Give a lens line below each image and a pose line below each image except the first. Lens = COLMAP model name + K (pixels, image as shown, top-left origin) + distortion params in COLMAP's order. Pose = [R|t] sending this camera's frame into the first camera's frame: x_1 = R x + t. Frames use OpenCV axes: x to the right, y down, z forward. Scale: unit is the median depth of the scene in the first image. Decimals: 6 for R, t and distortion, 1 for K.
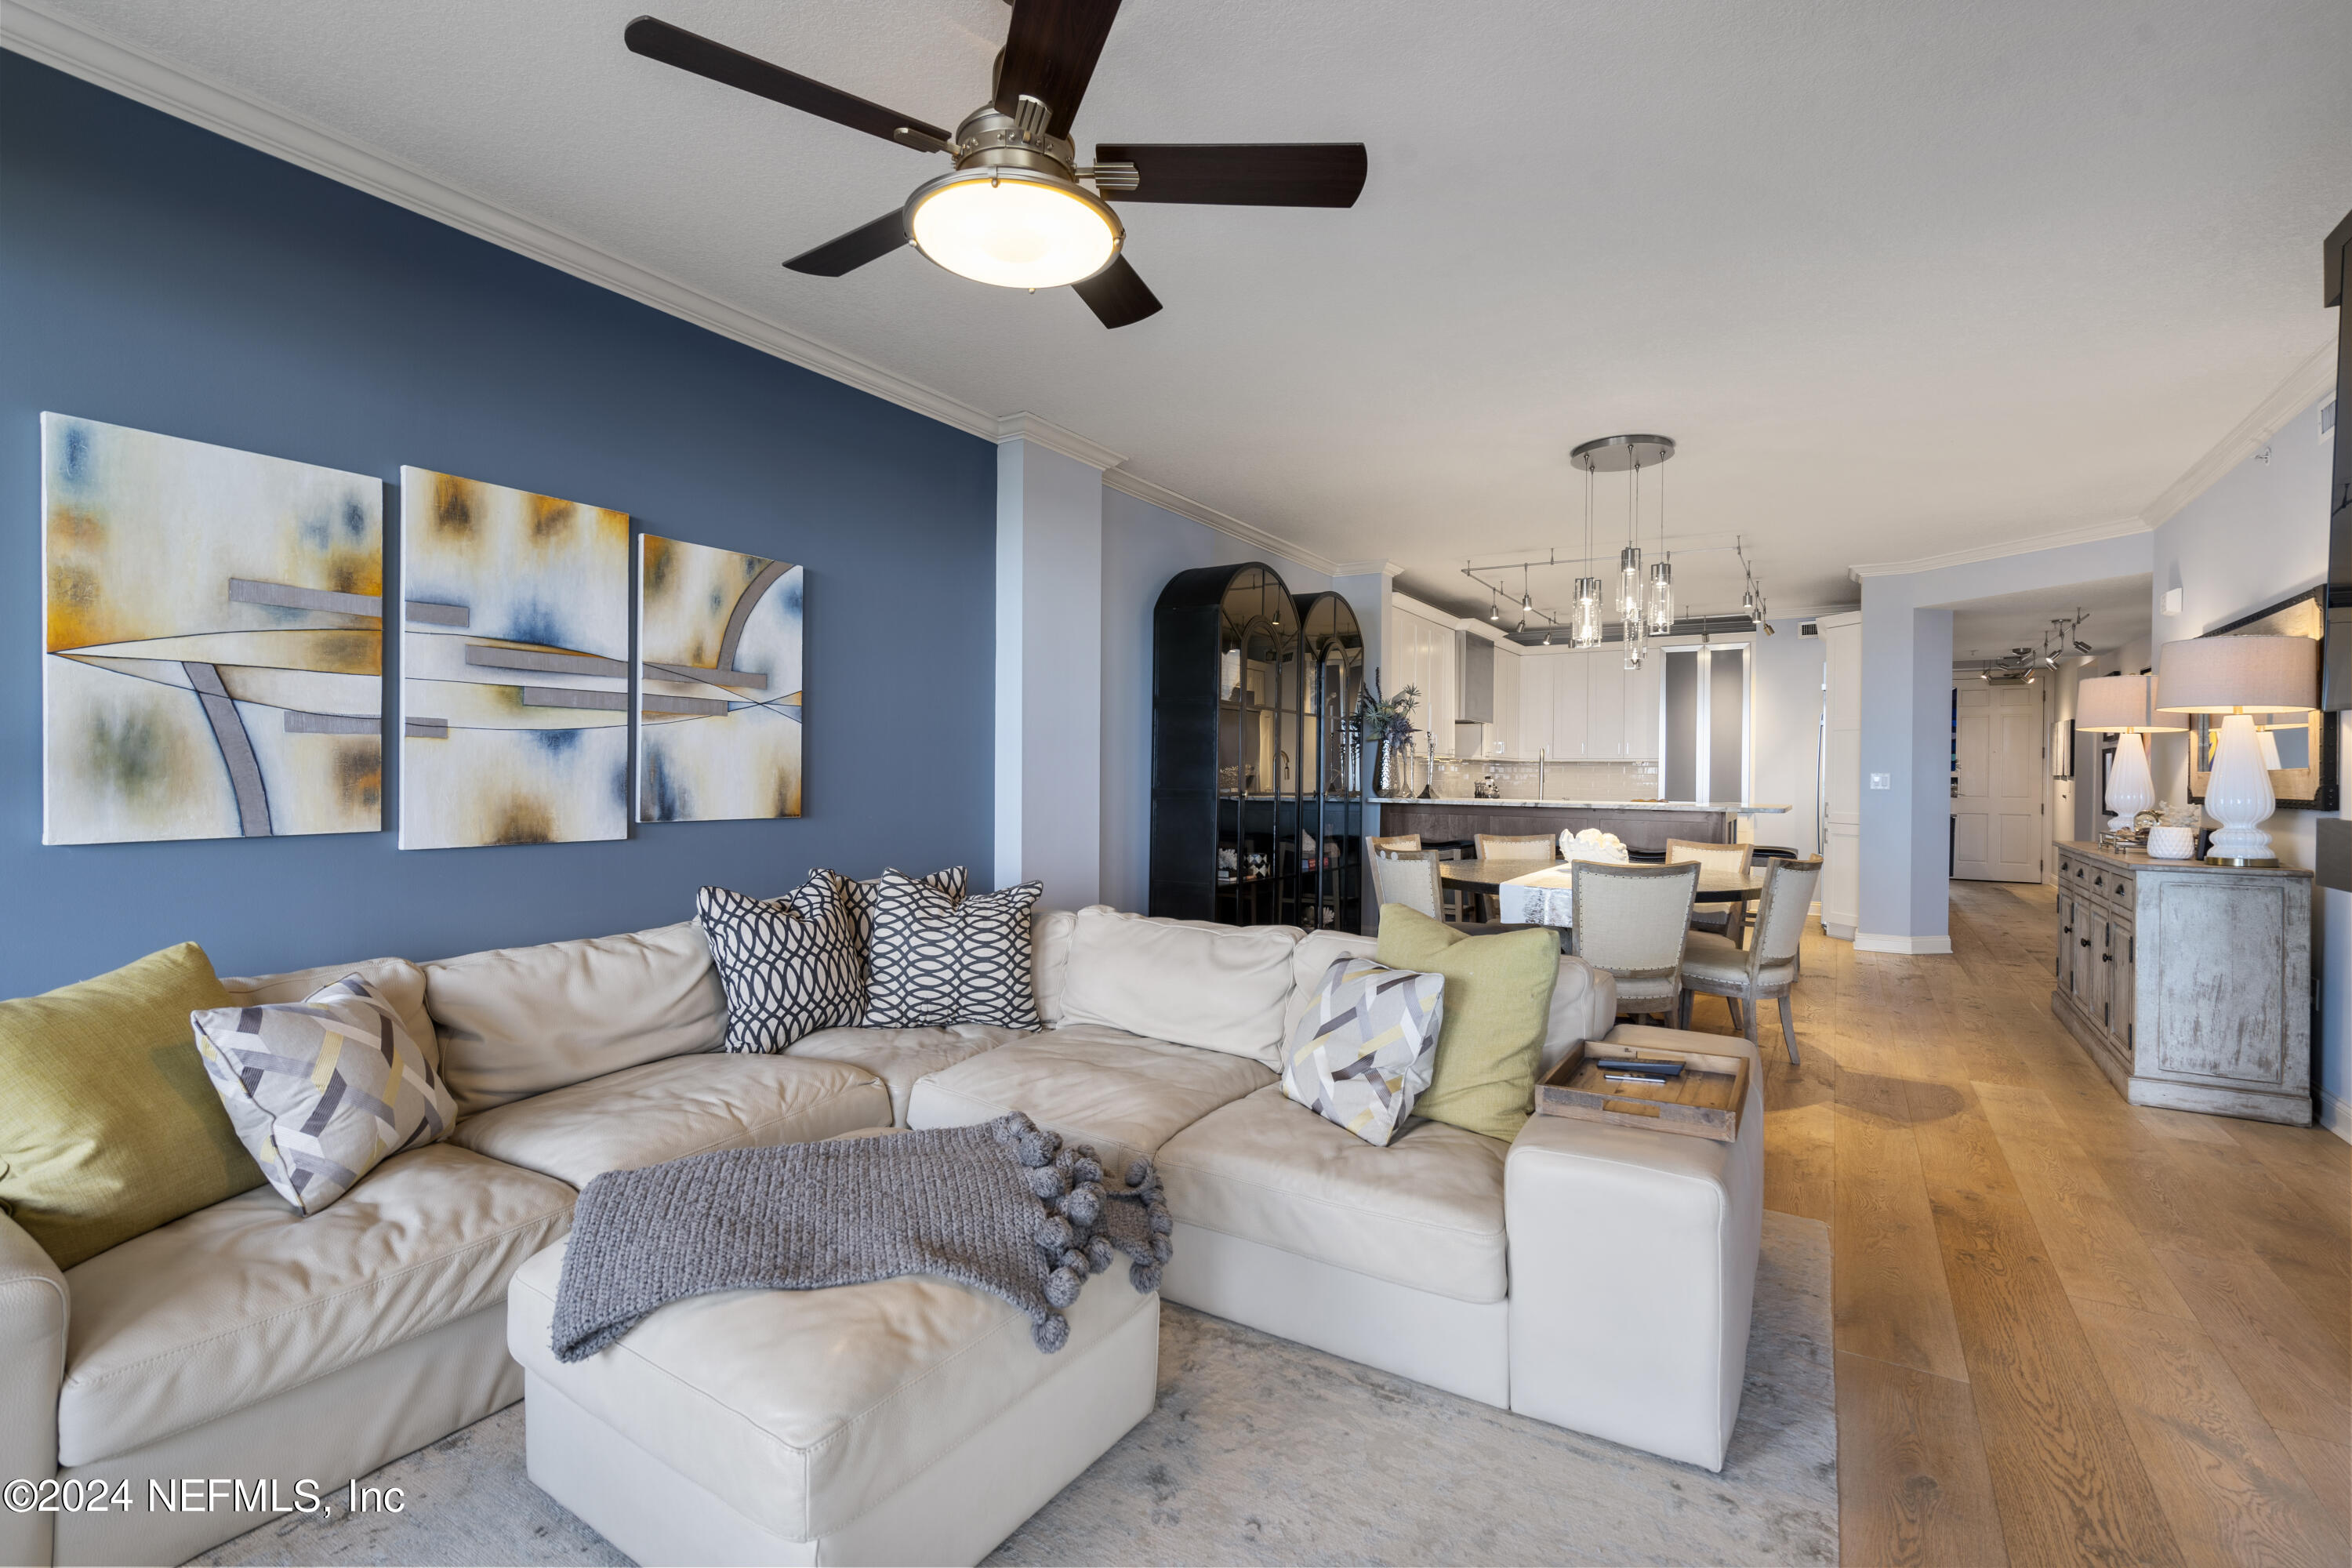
lens RADIAL K [[1063.4, 0, 1179.7], [0, 1063.4, 772.9], [0, 0, 1]] dist [-0.000924, -0.000004]
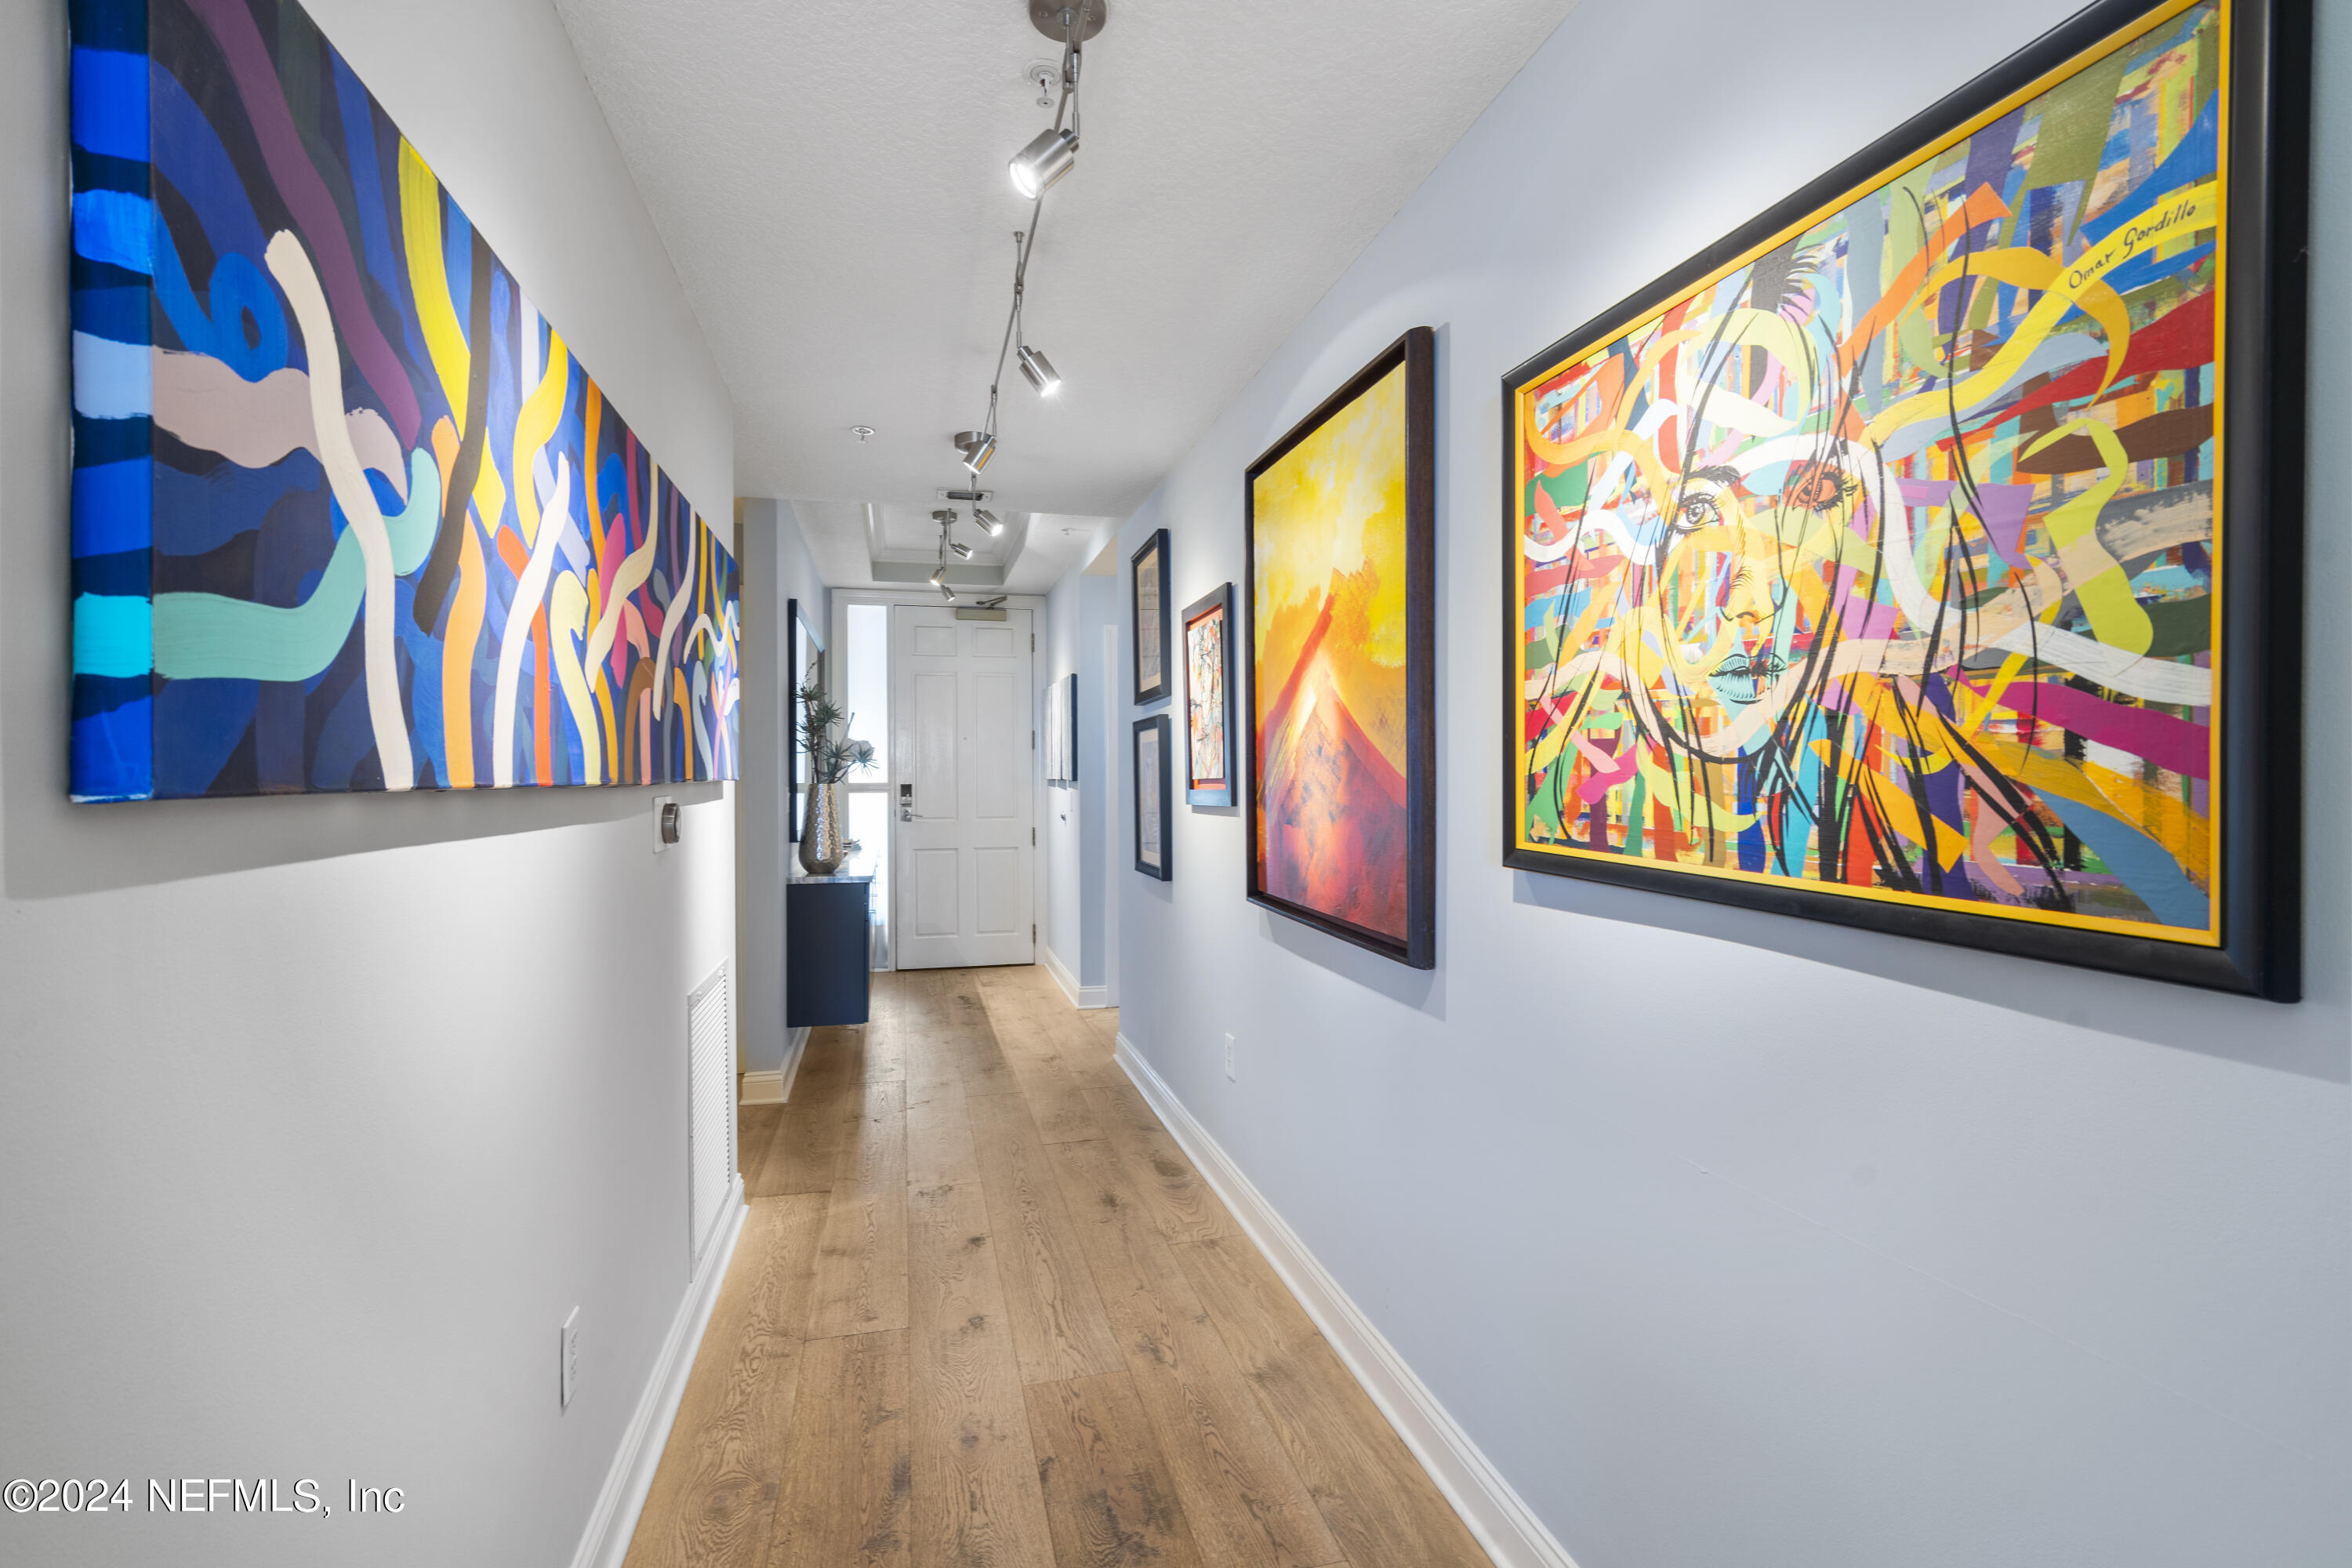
lens RADIAL K [[1059.0, 0, 1181.0], [0, 1059.0, 780.9], [0, 0, 1]] dist [-0.000727, 0.000403]
pose [[0.685743, -0.015635, 0.727676, 0.732808], [0.011186, 0.999878, 0.010942, -0.003163], [-0.727758, 0.000636, 0.685834, 0.893532]]
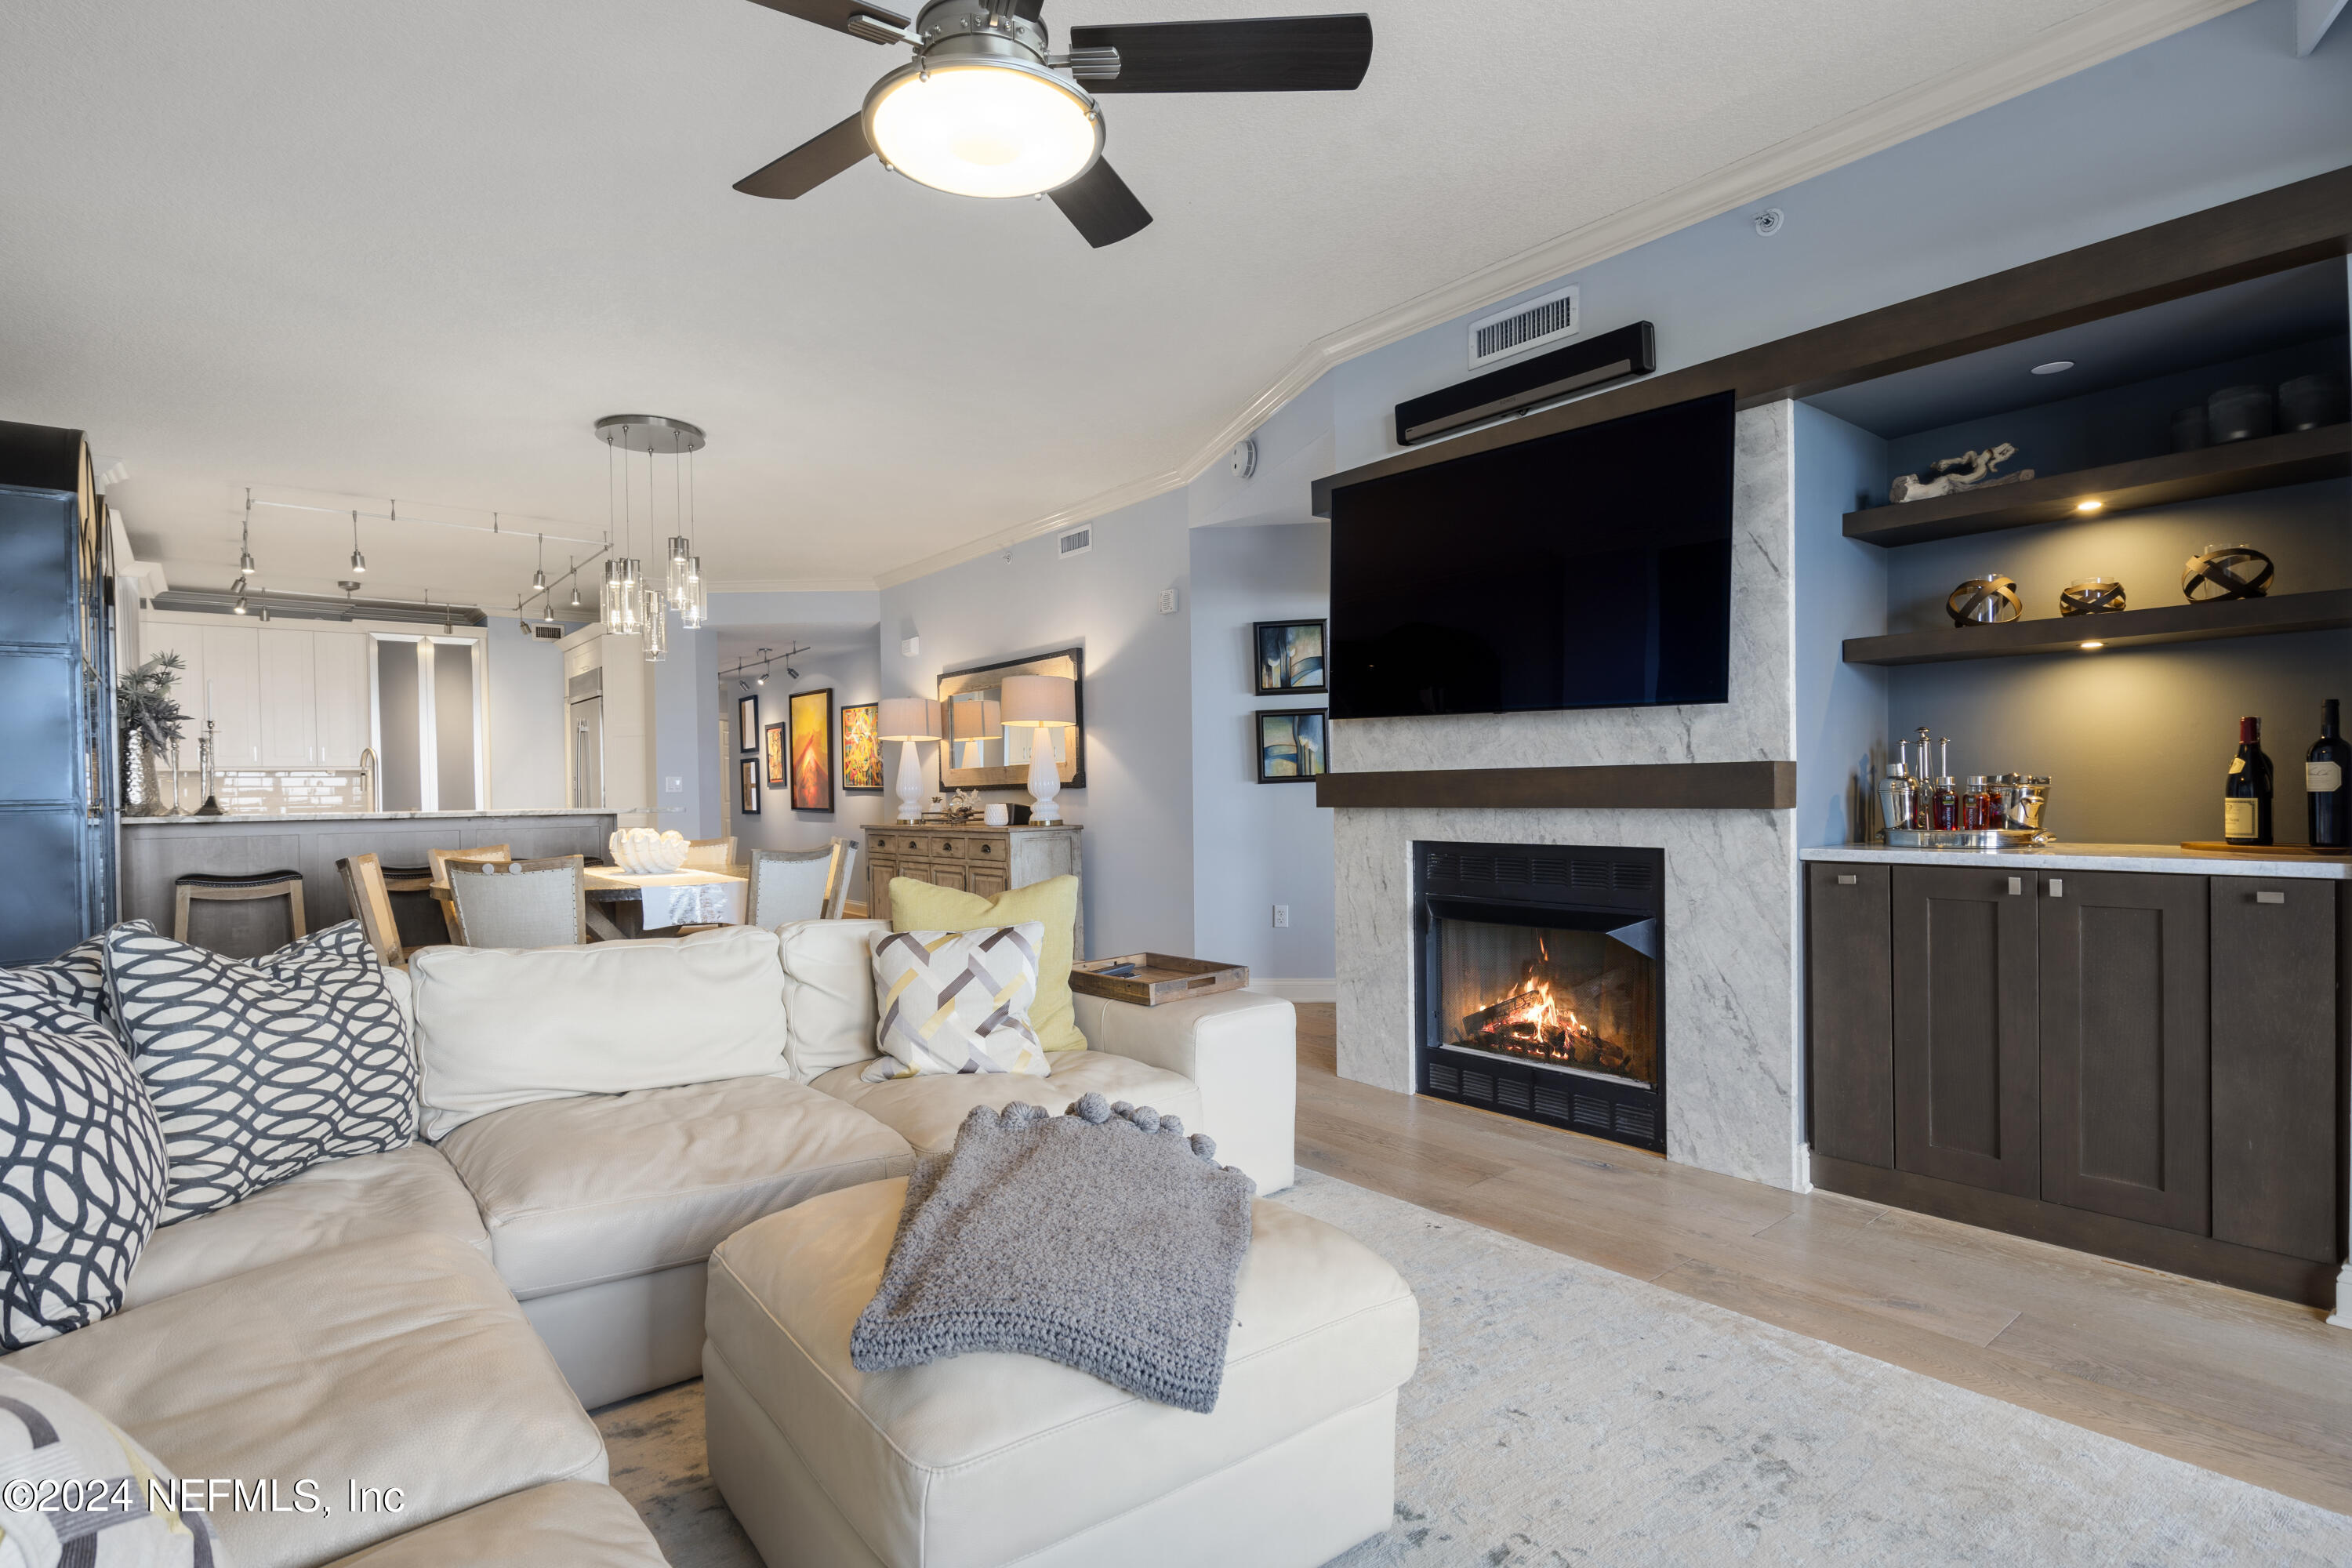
lens RADIAL K [[1171.6, 0, 1176.0], [0, 1171.6, 784.0], [0, 0, 1]] dist [0.001300, 0.000037]
pose [[0.329429, -0.011595, 0.944109, -0.277685], [0.021995, 0.999747, 0.004604, 0.012681], [-0.943924, 0.019249, 0.329601, 0.139045]]
